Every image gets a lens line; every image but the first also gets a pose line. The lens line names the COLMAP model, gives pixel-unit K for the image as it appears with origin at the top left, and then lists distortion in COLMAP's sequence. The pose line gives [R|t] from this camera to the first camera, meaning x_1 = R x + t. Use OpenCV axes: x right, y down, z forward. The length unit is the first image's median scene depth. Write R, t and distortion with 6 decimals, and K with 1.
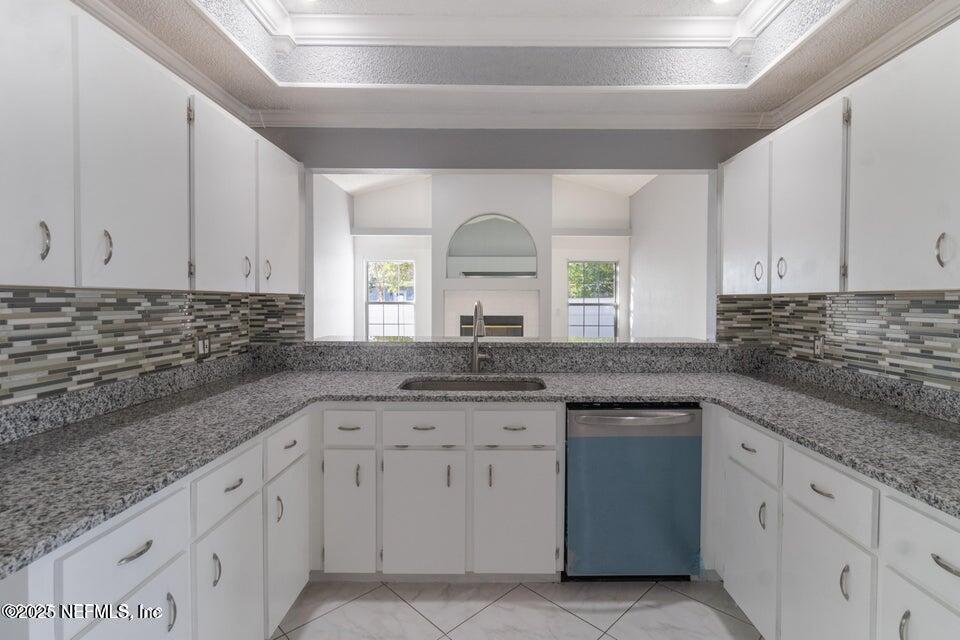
lens RADIAL K [[457.2, 0, 495.8], [0, 457.2, 312.6], [0, 0, 1]] dist [0.001912, 0.000190]
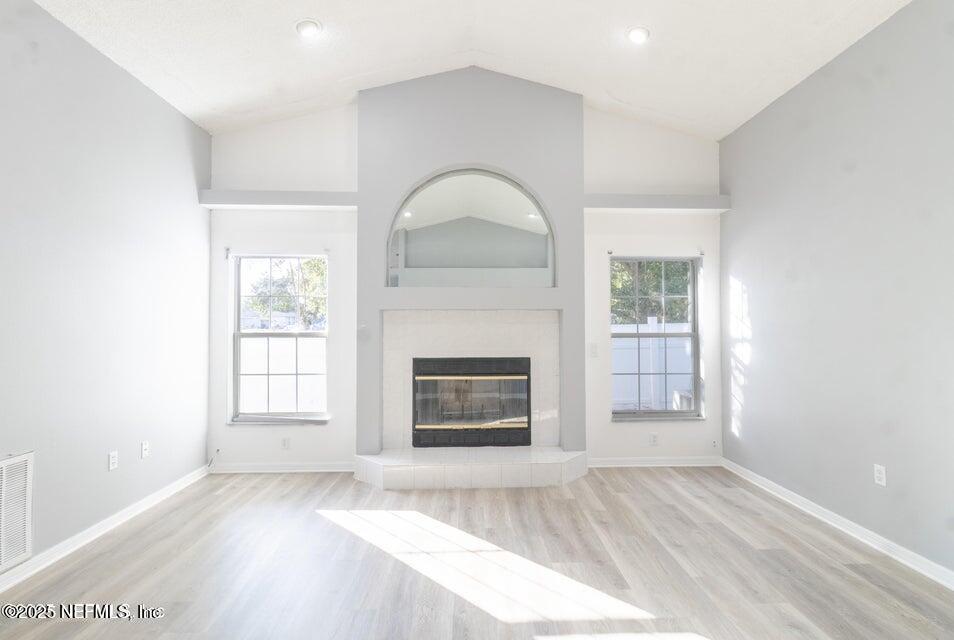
lens RADIAL K [[456.6, 0, 477.7], [0, 456.6, 316.9], [0, 0, 1]] dist [0.000551, 0.000417]
pose [[0.999469, -0.003581, 0.032381, -0.072707], [0.005225, 0.998693, -0.050841, -0.053131], [-0.032156, 0.050983, 0.998182, 1.781190]]
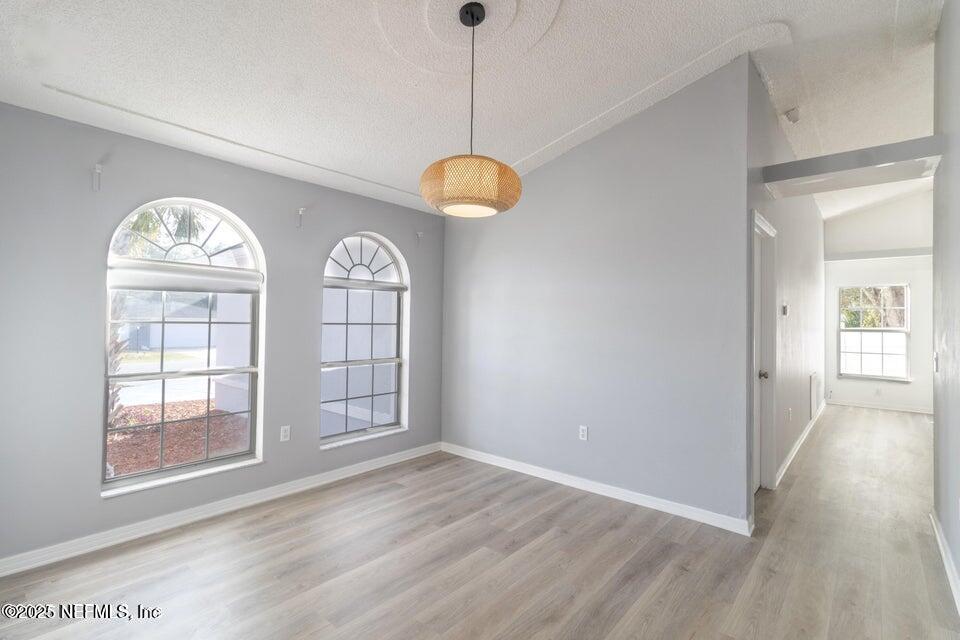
lens RADIAL K [[449.4, 0, 497.2], [0, 449.4, 316.2], [0, 0, 1]] dist [0.003186, -0.000236]
pose [[0.767228, -0.003388, -0.641366, -0.881952], [-0.026565, 0.998960, -0.037056, 0.015536], [0.640824, 0.045469, 0.766340, -0.746212]]
